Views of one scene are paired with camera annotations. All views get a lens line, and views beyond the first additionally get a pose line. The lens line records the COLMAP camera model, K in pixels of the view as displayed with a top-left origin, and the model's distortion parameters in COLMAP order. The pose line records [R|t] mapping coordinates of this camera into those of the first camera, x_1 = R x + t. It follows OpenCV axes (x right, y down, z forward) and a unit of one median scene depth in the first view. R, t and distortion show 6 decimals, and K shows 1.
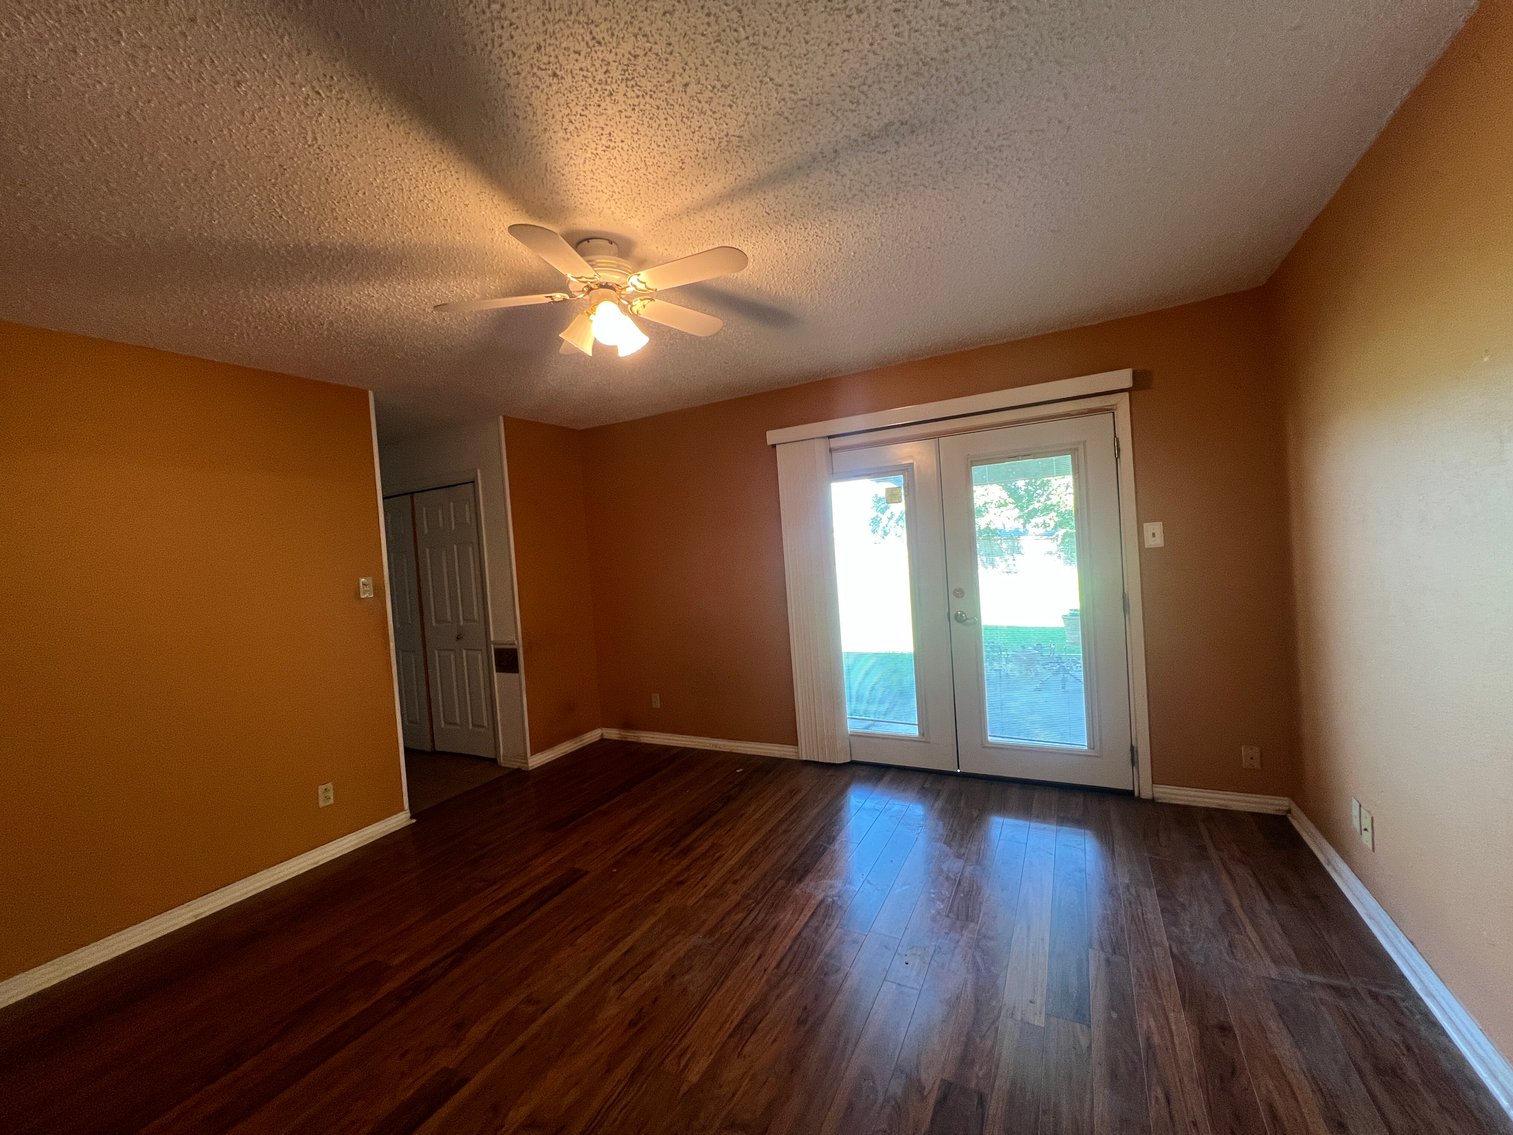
lens RADIAL K [[600.2, 0, 748.7], [0, 600.2, 567.4], [0, 0, 1]] dist [-0.002934, 0.000539]
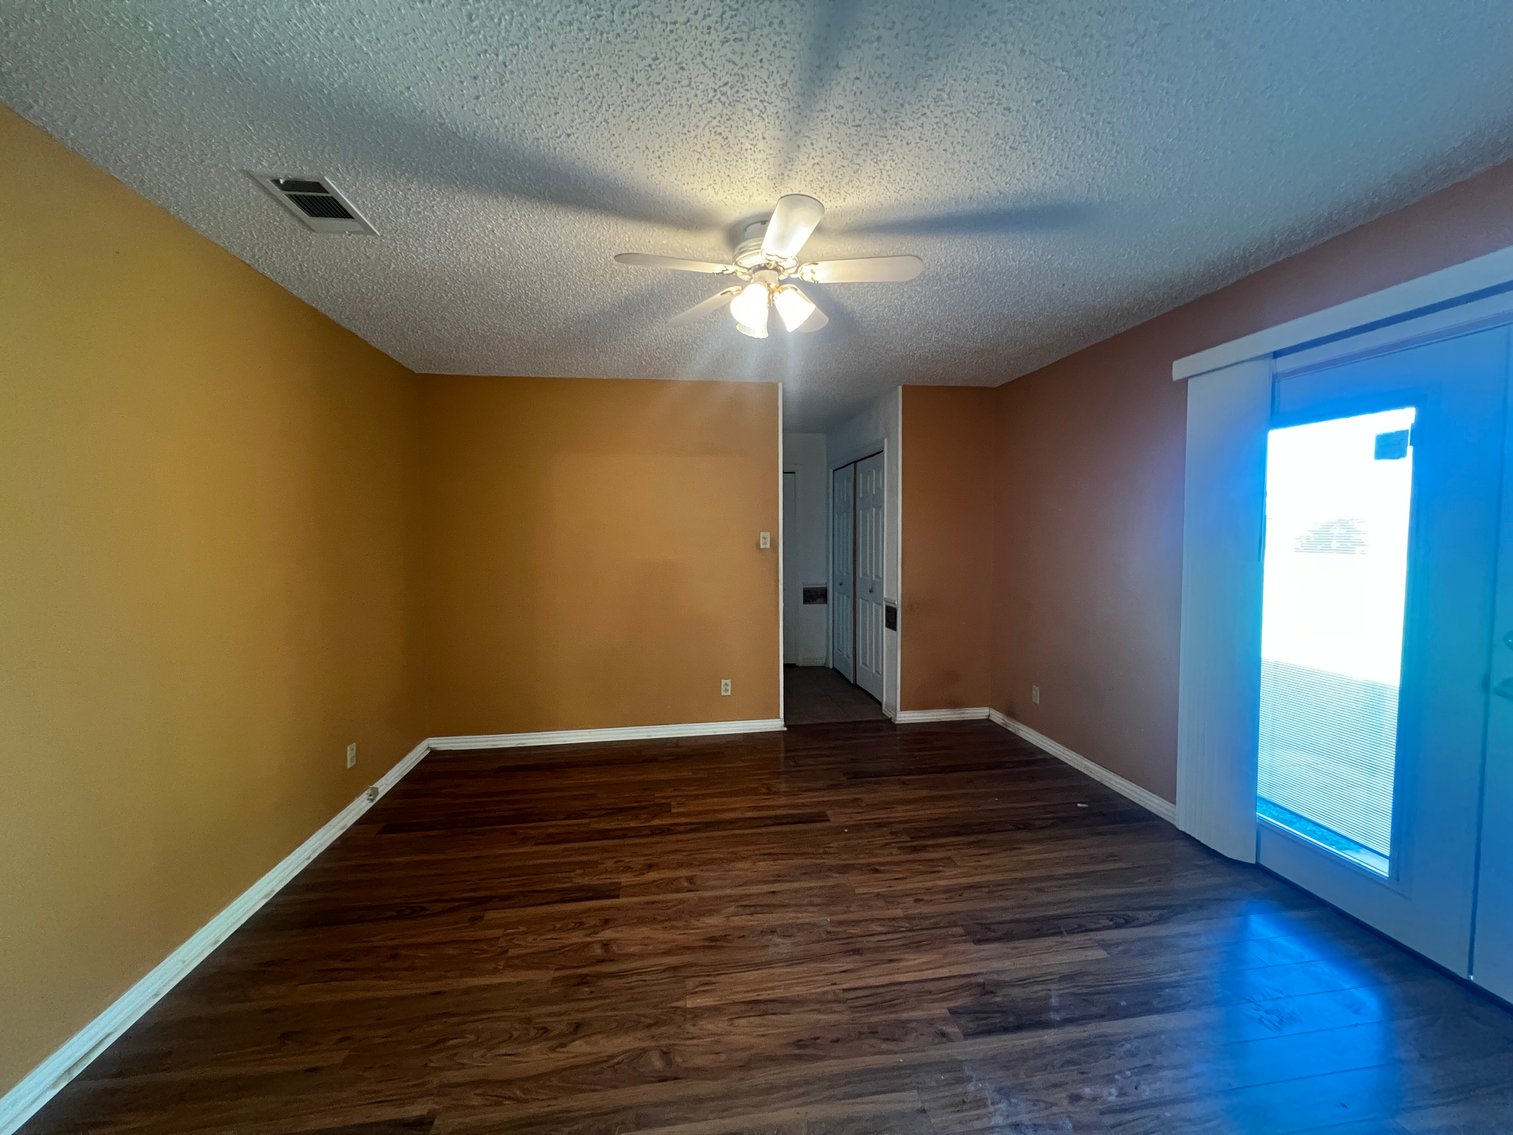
lens RADIAL K [[600.2, 0, 762.8], [0, 600.2, 566.3], [0, 0, 1]] dist [-0.002934, 0.000539]
pose [[0.598820, 0.109469, -0.793367, 0.454147], [-0.056322, 0.993918, 0.094630, -0.037914], [0.798901, -0.011983, 0.601343, 0.262273]]
